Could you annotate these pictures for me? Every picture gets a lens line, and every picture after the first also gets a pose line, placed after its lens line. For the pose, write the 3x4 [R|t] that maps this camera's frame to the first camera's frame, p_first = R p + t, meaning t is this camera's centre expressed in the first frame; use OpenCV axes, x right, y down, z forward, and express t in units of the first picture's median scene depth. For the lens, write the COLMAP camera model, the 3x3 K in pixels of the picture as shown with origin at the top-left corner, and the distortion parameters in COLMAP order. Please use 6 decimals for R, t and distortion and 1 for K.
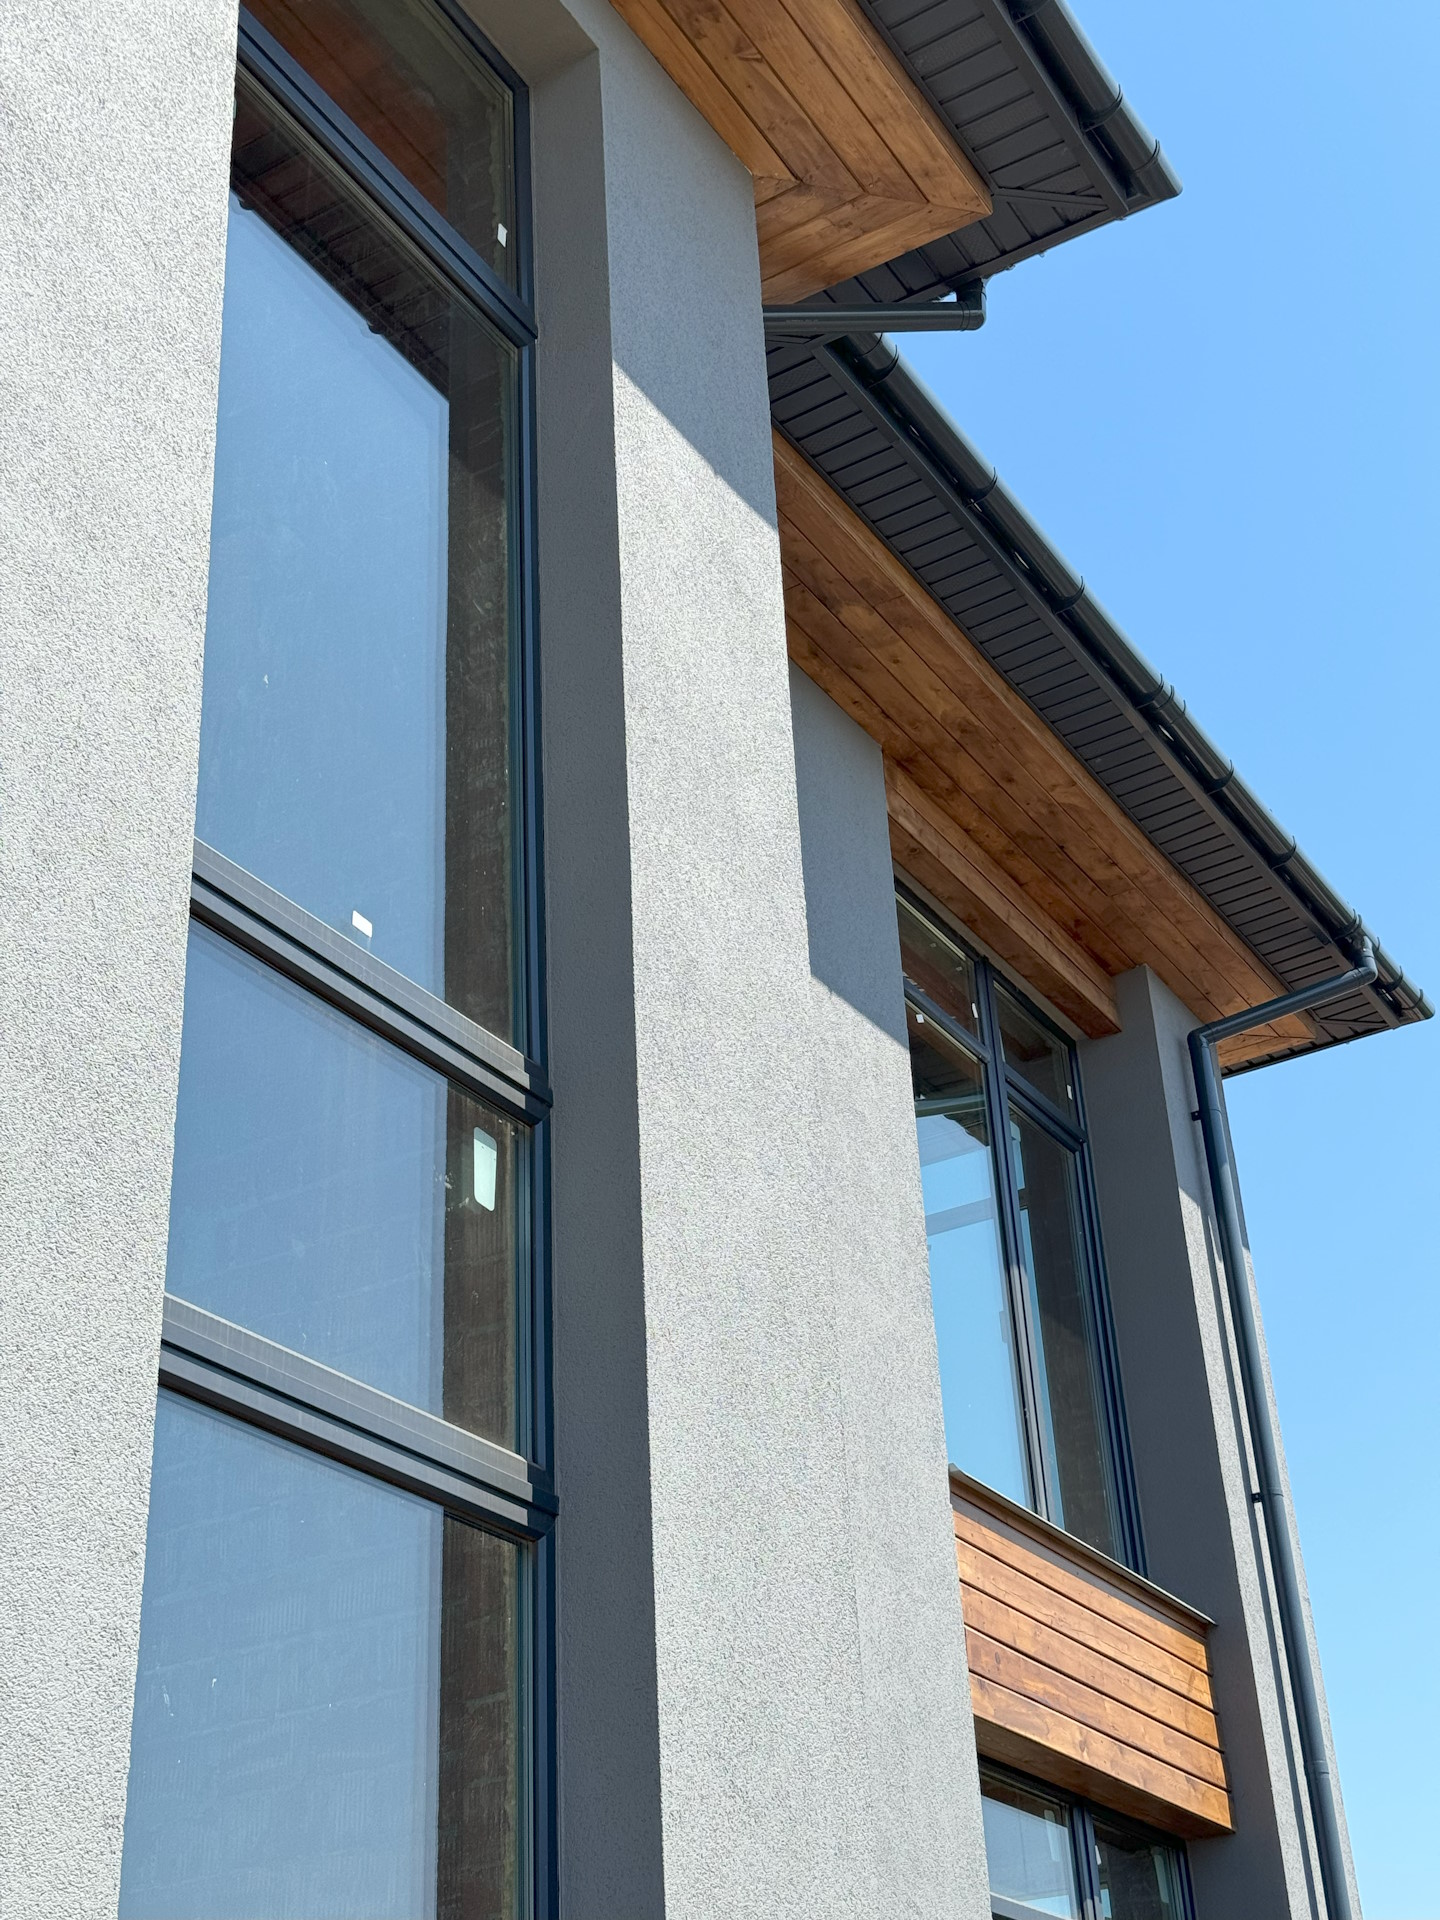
lens RADIAL K [[2701.8, 0, 720.0], [0, 2701.8, 960.0], [0, 0, 1]] dist [-0.029579, -0.042005]
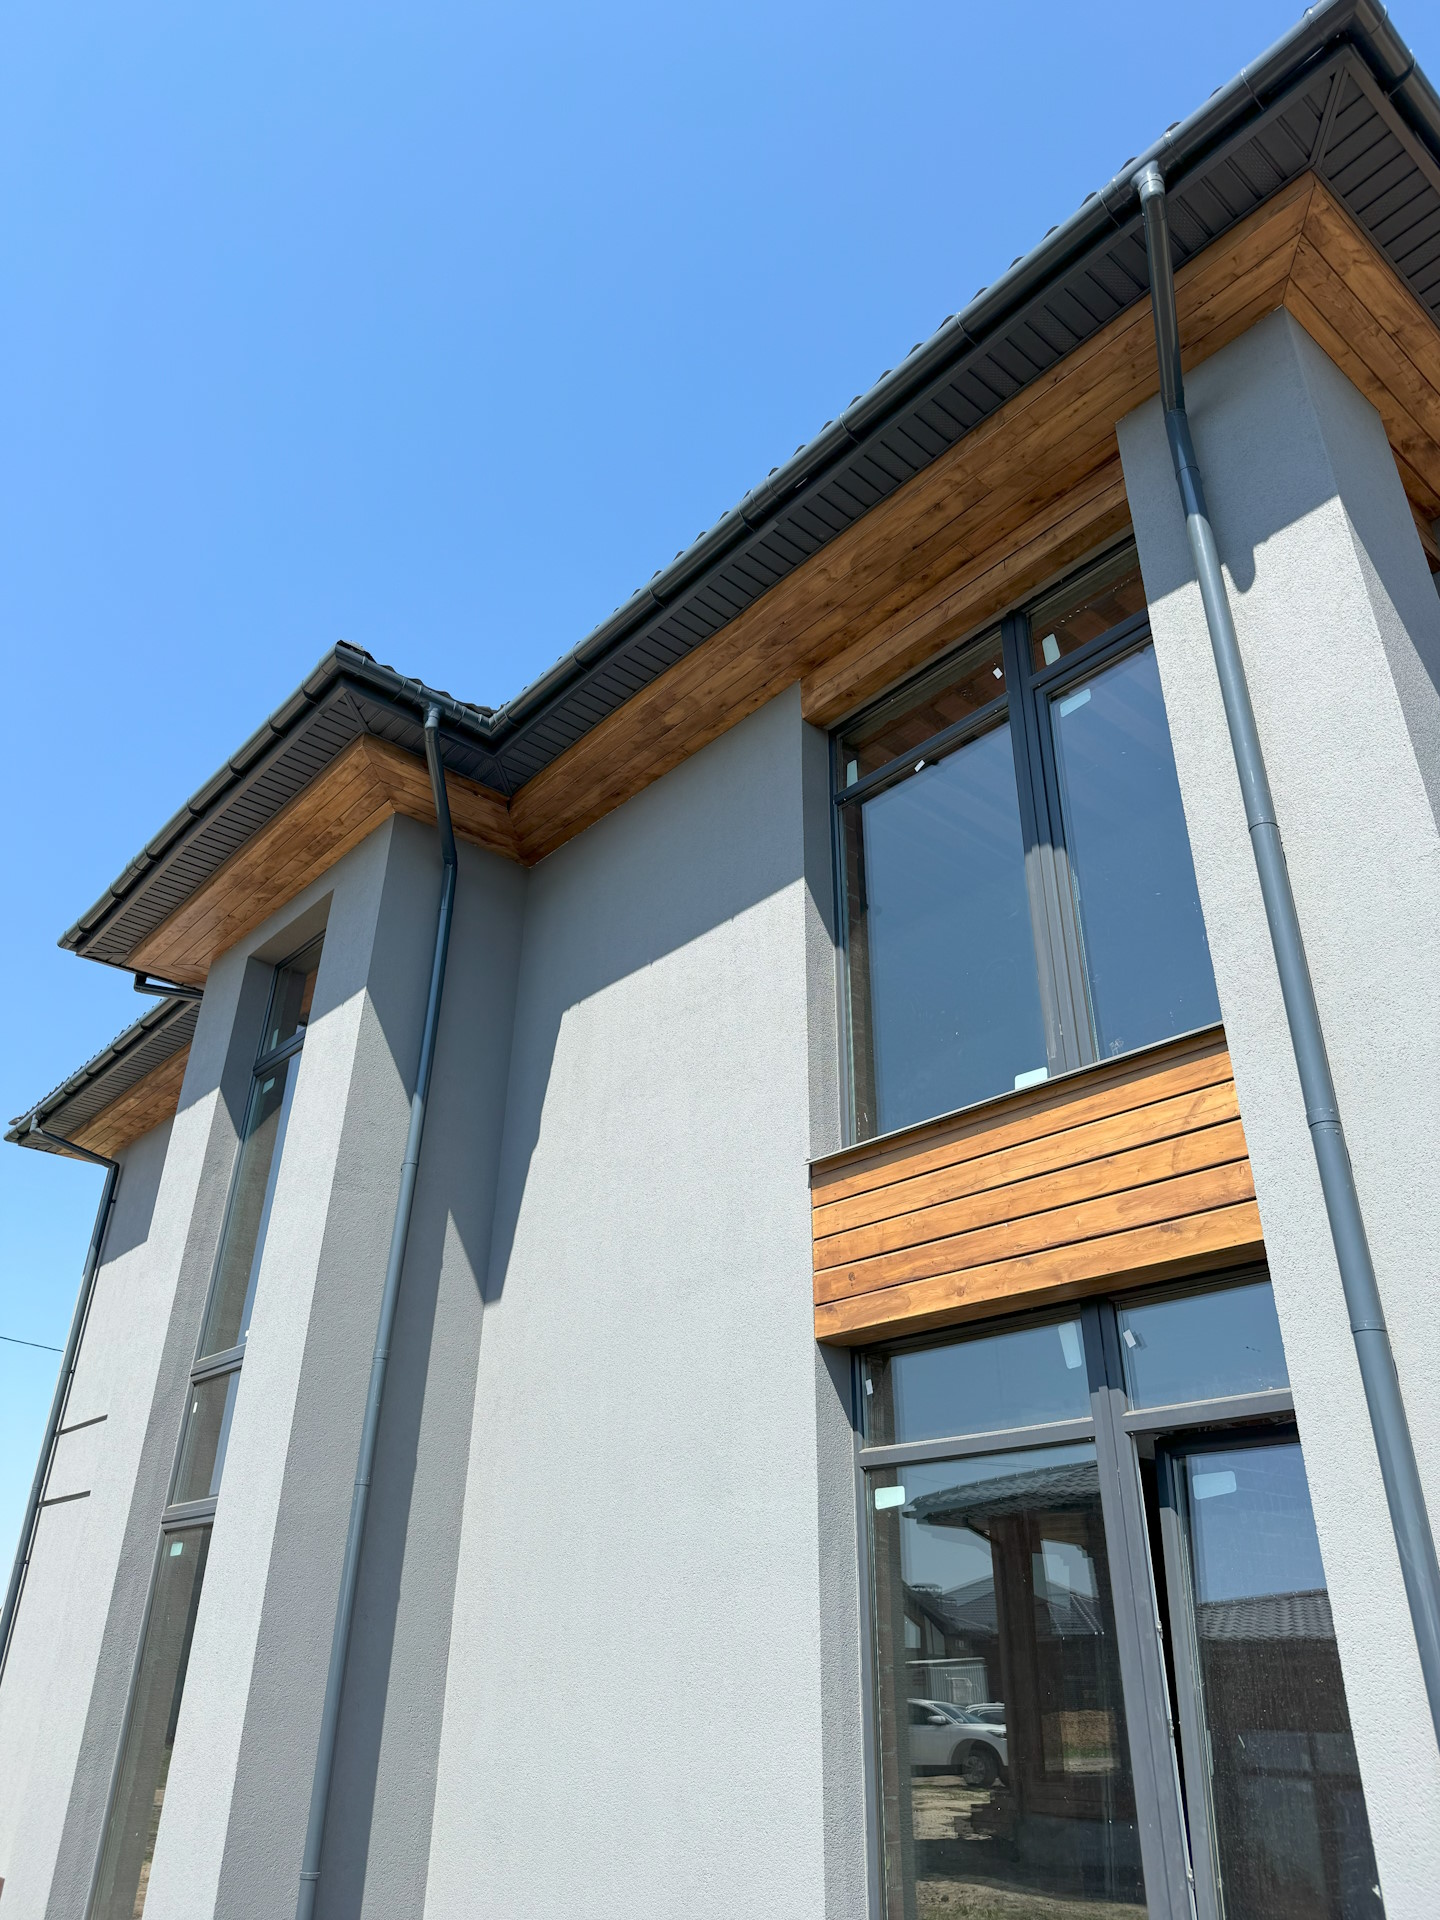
lens RADIAL K [[1338.0, 0, 720.0], [0, 1338.0, 960.0], [0, 0, 1]] dist [0.003339, 0.000259]
pose [[-0.304664, -0.420623, -0.854550, 0.685988], [0.474546, 0.710880, -0.519091, 0.421289], [0.825824, -0.563672, -0.016975, 0.962217]]
